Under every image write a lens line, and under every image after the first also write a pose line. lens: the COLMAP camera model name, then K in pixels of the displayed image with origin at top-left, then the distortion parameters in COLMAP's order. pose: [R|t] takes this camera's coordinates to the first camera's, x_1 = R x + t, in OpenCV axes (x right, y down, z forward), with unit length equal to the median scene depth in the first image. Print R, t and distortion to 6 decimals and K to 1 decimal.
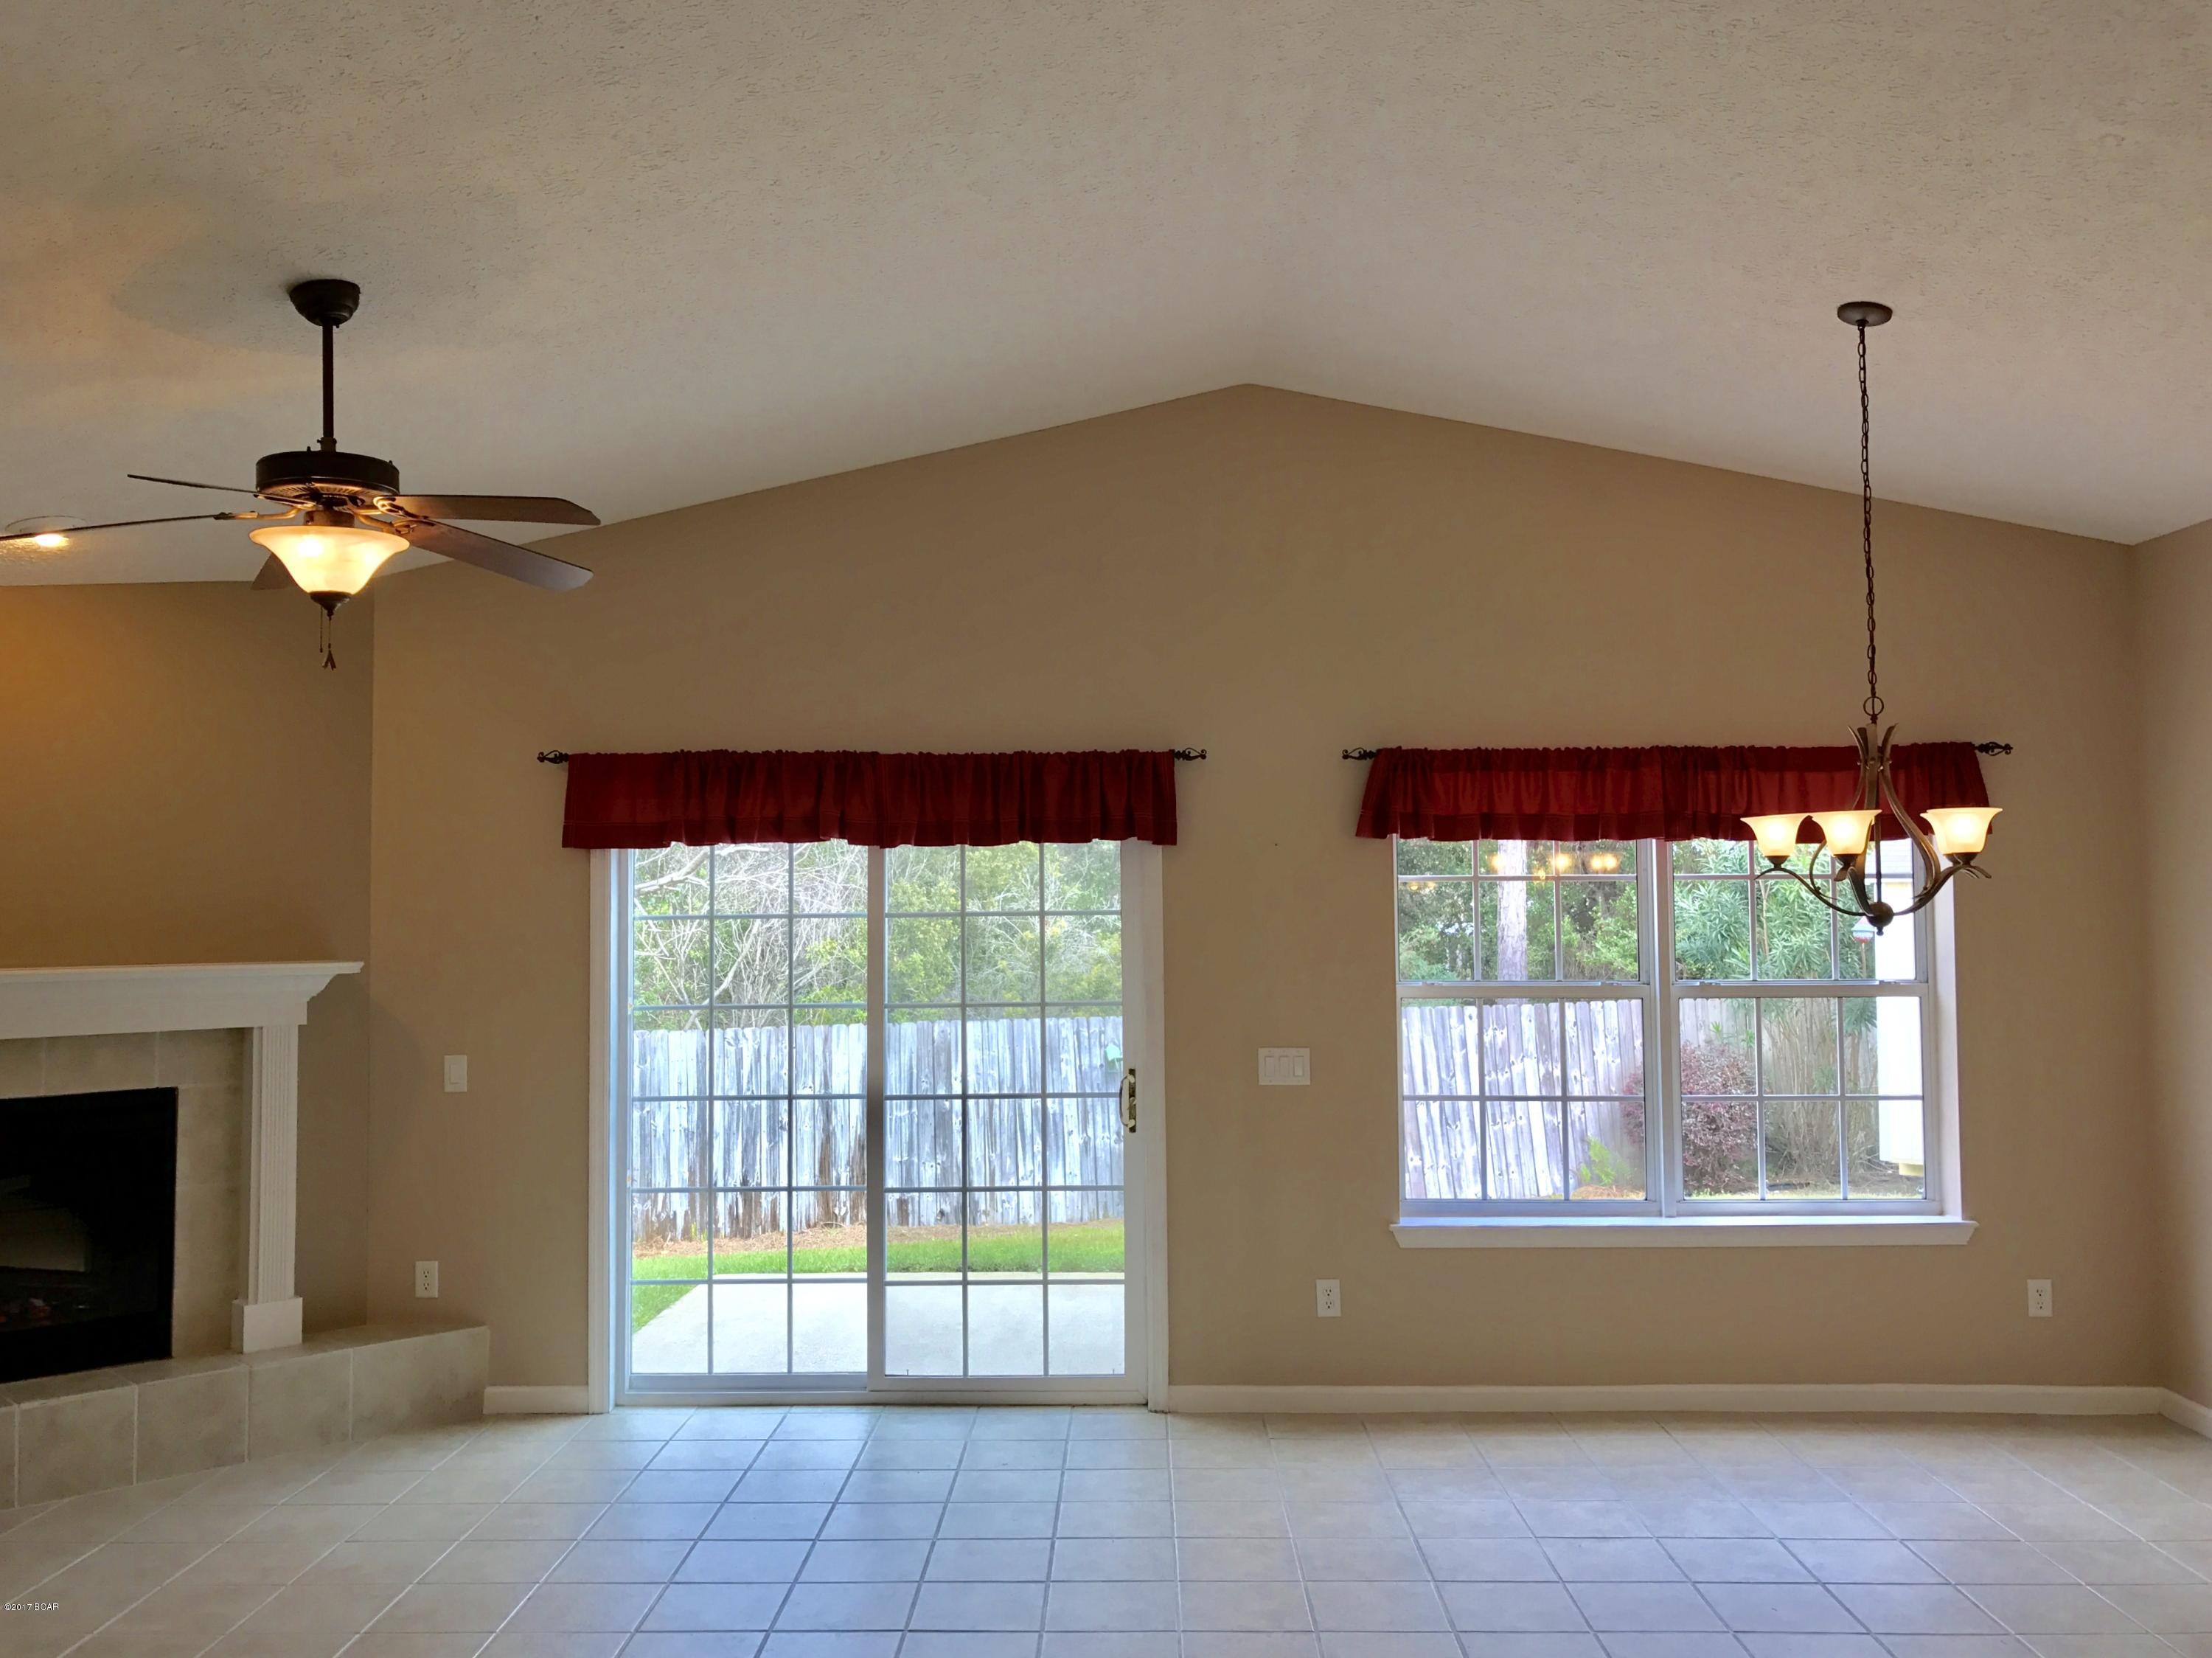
lens RADIAL K [[1838.6, 0, 1106.0], [0, 1838.6, 829.0], [0, 0, 1]] dist [0.075026, -0.130331]
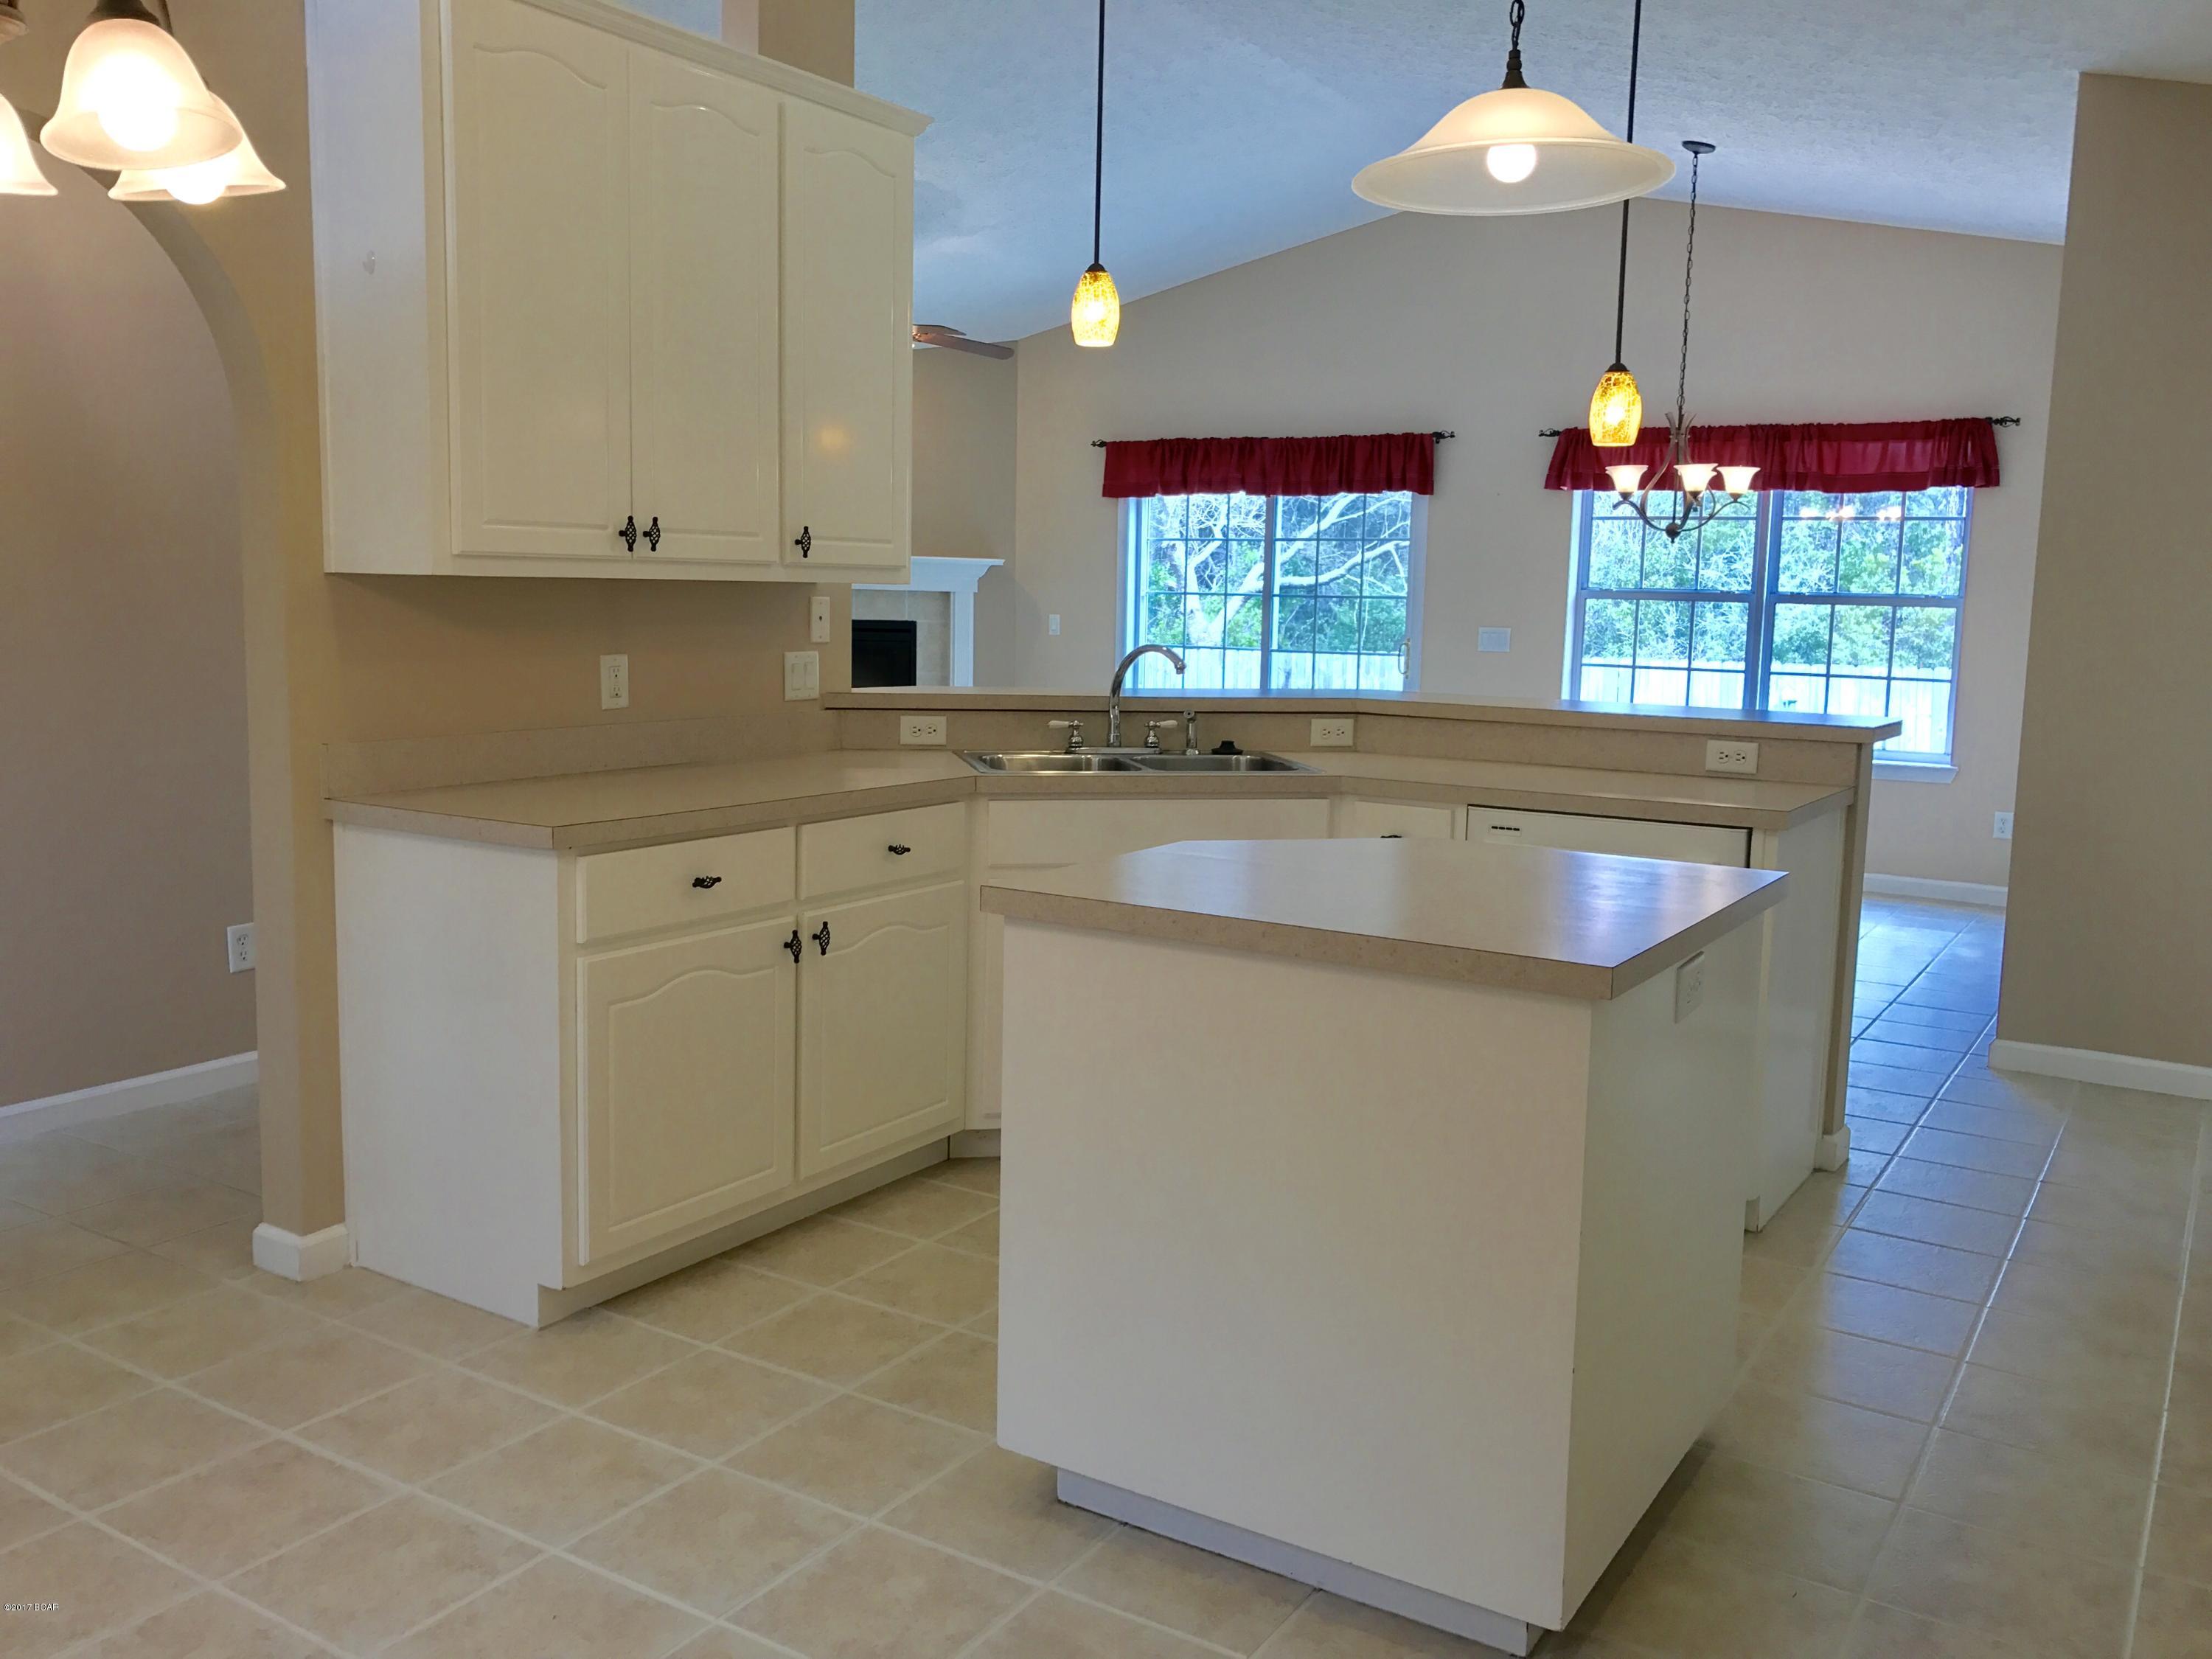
lens RADIAL K [[1799.6, 0, 1093.6], [0, 1799.6, 827.6], [0, 0, 1]] dist [0.080039, -0.180307]
pose [[0.849224, 0.097270, -0.518996, 0.621338], [-0.004232, 0.984109, 0.177517, 0.015429], [0.528015, -0.148556, 0.836140, -0.484586]]
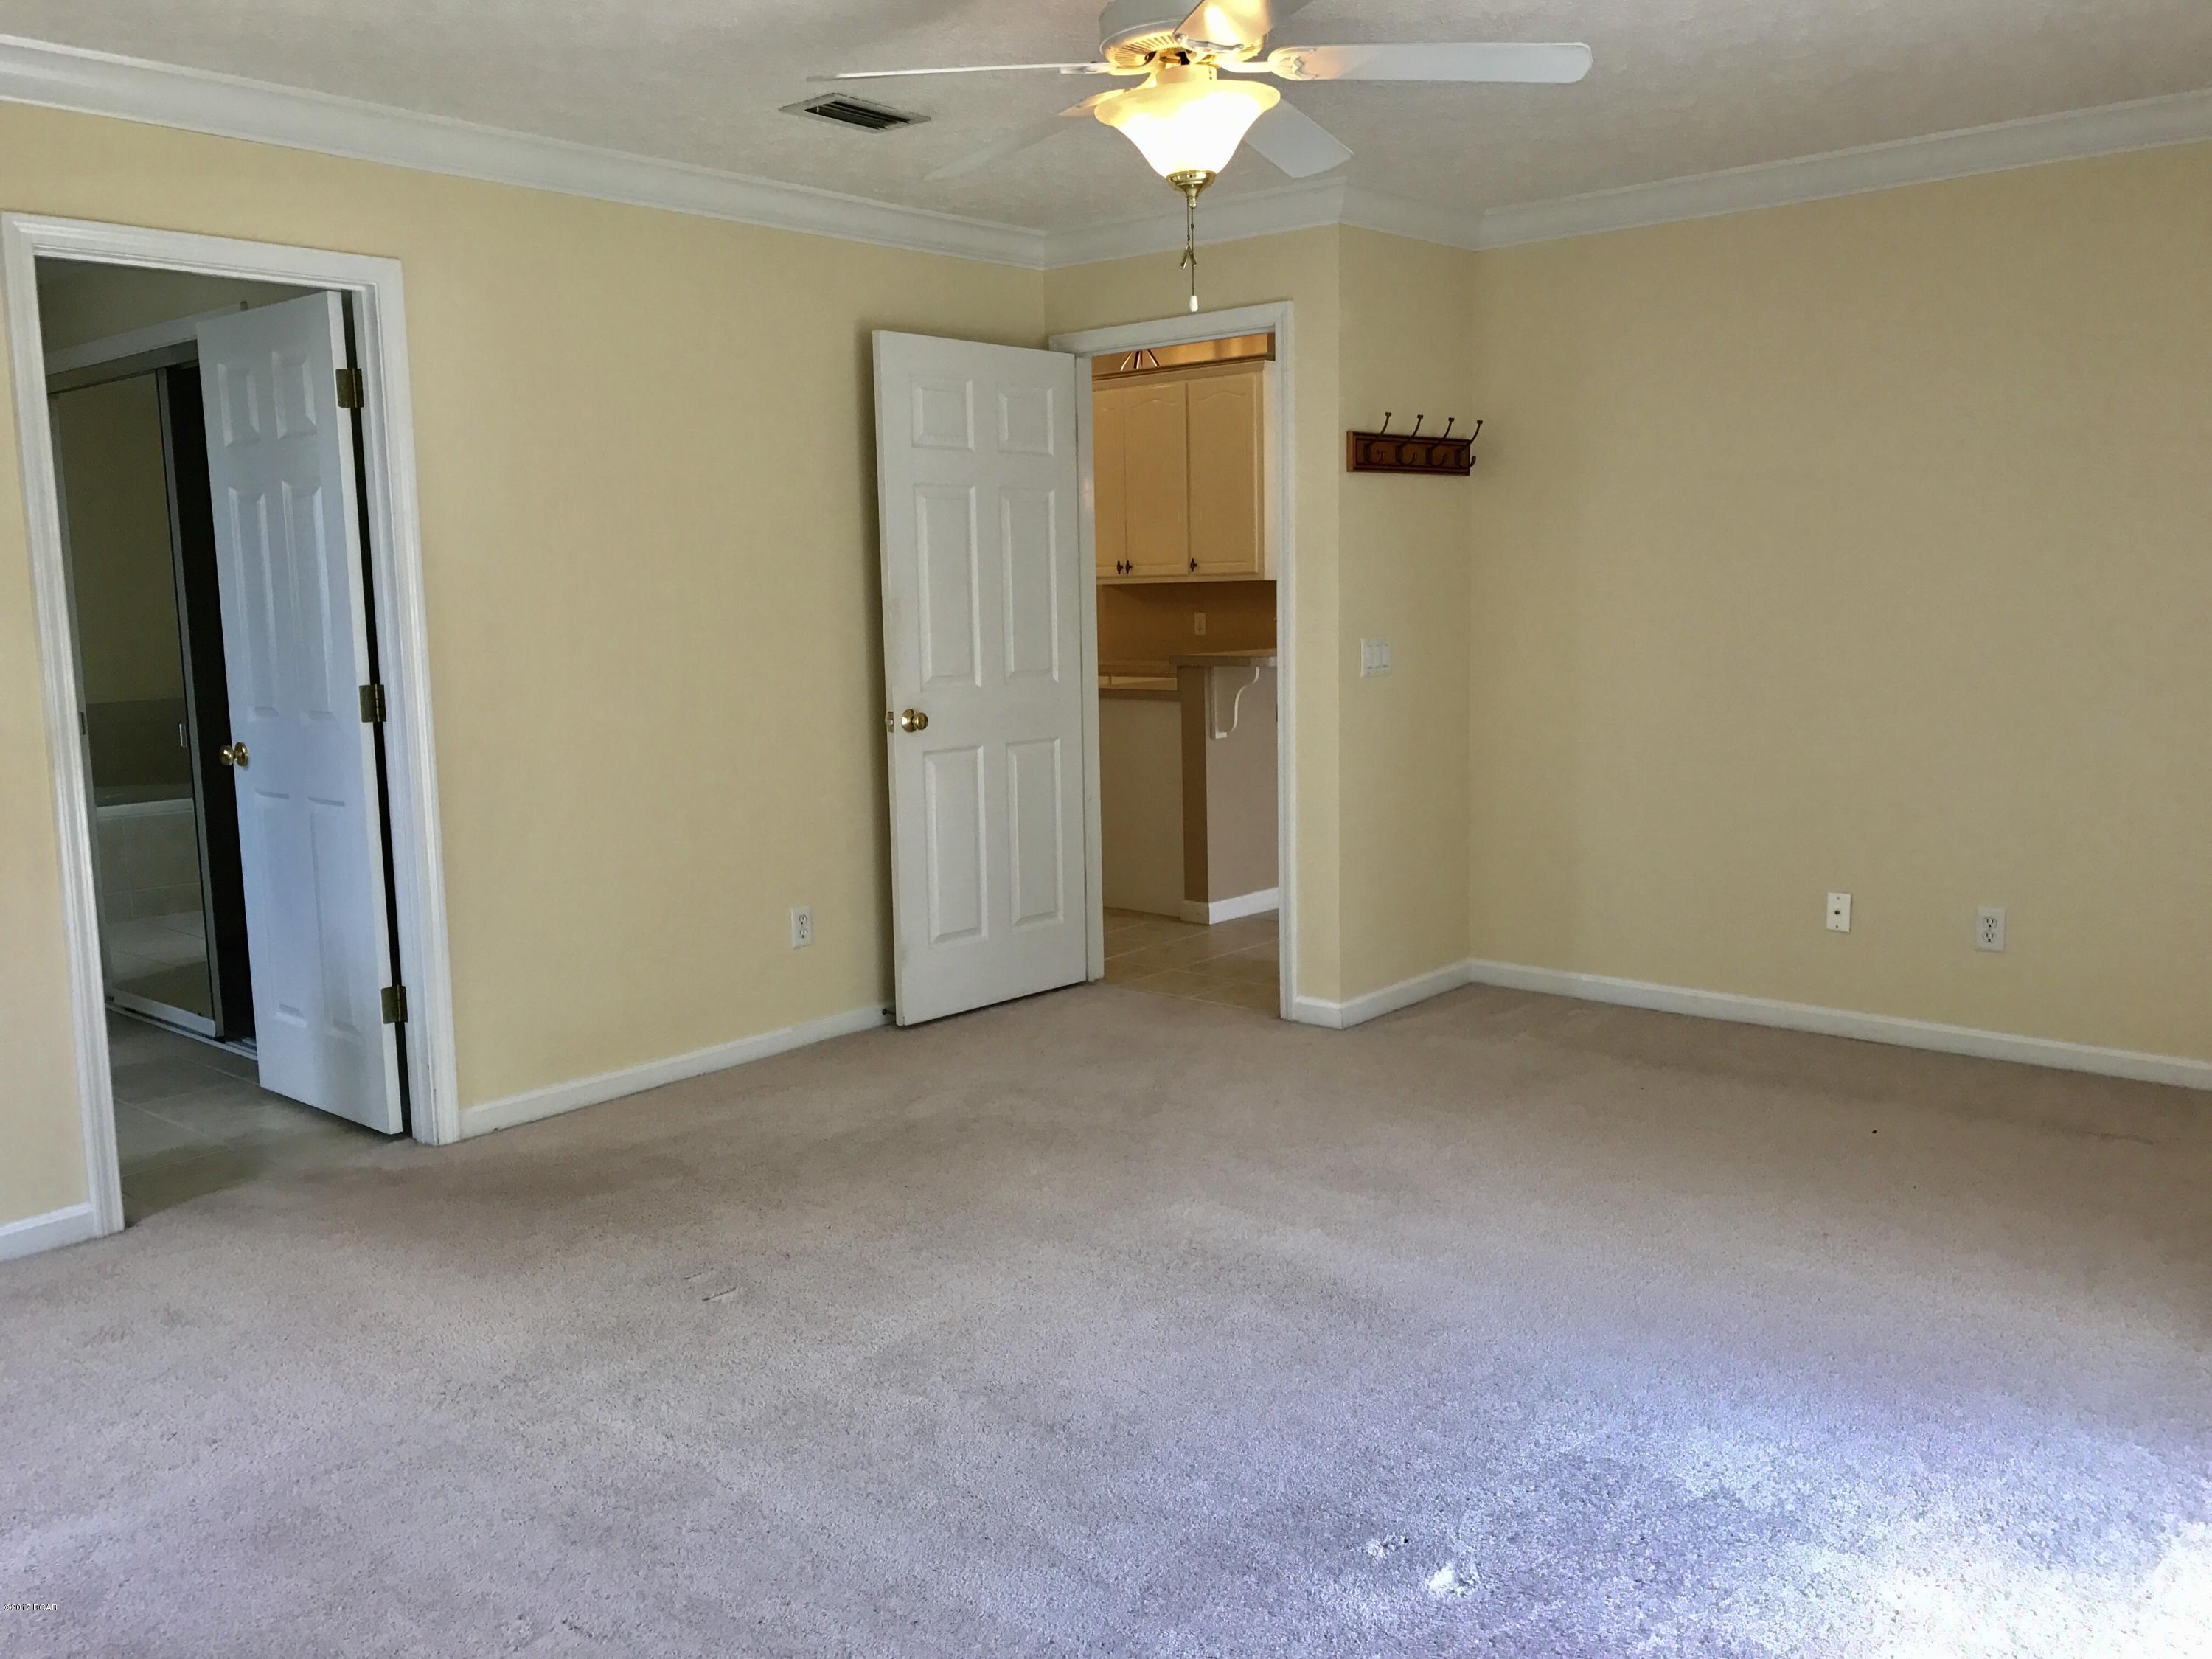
lens RADIAL K [[1799.6, 0, 1093.6], [0, 1799.6, 827.6], [0, 0, 1]] dist [0.080039, -0.180307]
pose [[-0.638638, 0.131181, -0.758244, 1.445230], [0.066070, 0.991071, 0.115814, 0.068374], [0.766666, 0.023866, -0.641602, 0.953767]]
